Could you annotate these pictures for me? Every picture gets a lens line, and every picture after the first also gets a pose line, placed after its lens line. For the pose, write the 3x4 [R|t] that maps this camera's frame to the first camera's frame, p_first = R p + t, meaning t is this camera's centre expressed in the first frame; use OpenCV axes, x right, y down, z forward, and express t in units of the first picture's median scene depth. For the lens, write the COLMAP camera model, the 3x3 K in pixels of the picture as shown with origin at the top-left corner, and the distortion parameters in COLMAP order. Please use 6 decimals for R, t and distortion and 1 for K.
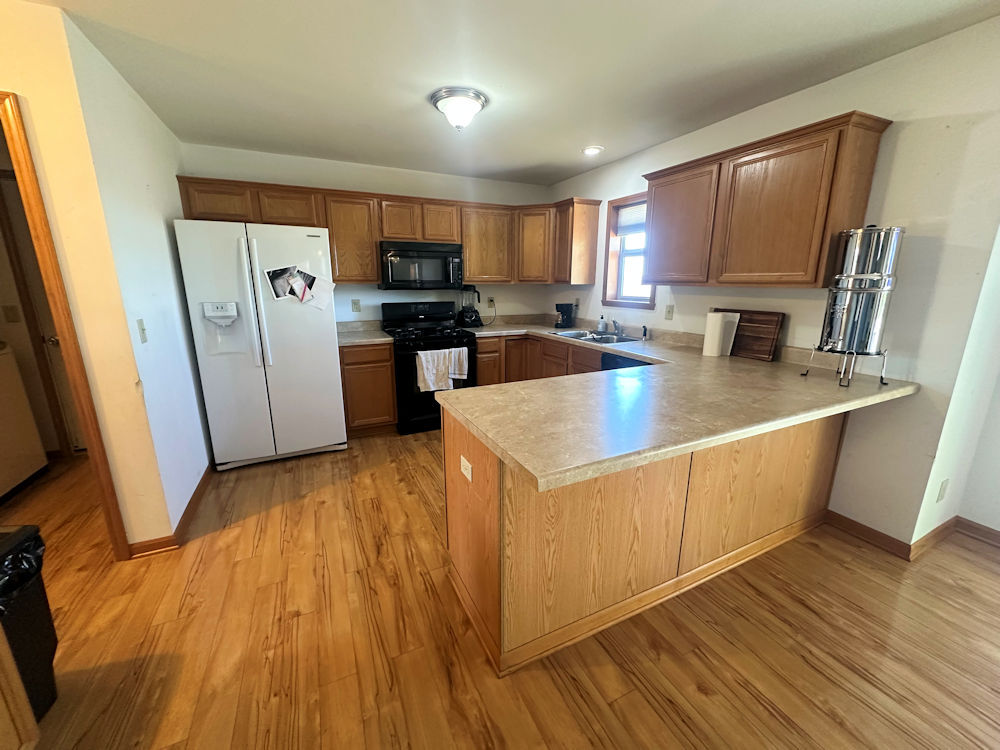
lens RADIAL K [[400.5, 0, 517.5], [0, 400.5, 376.5], [0, 0, 1]] dist [0.006981, 0.000001]
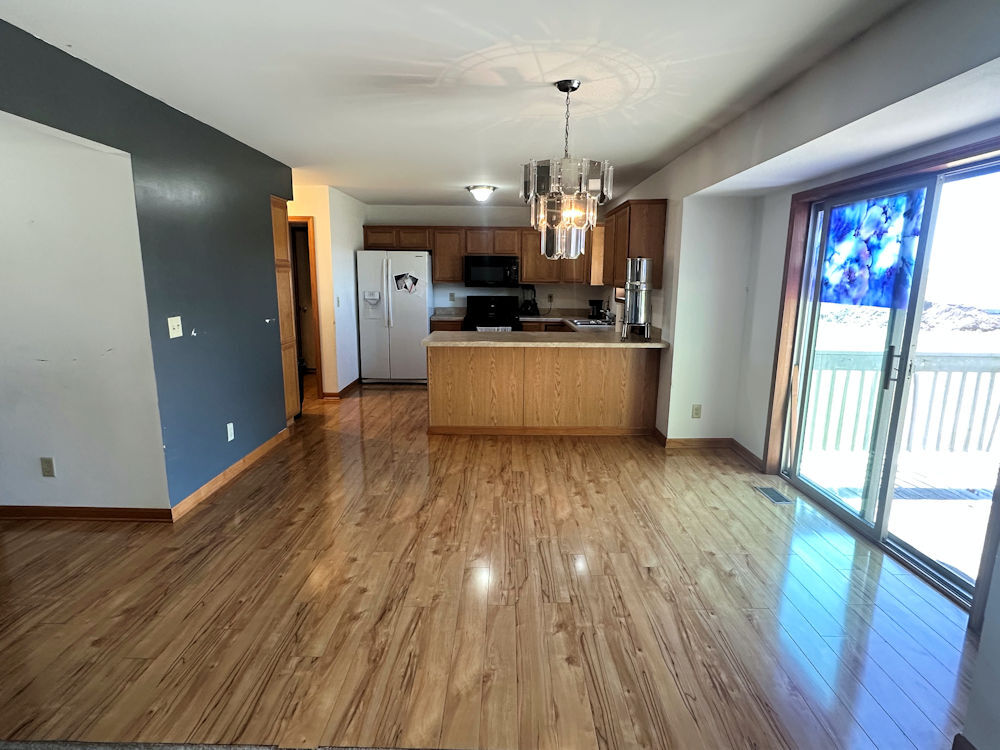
lens RADIAL K [[522.8, 0, 498.0], [0, 522.8, 374.1], [0, 0, 1]] dist [0.001056, 0.000112]
pose [[0.893560, 0.088995, -0.440034, 0.854654], [-0.112288, 0.993305, -0.027127, 0.190552], [0.434674, 0.073650, 0.897571, -0.875806]]
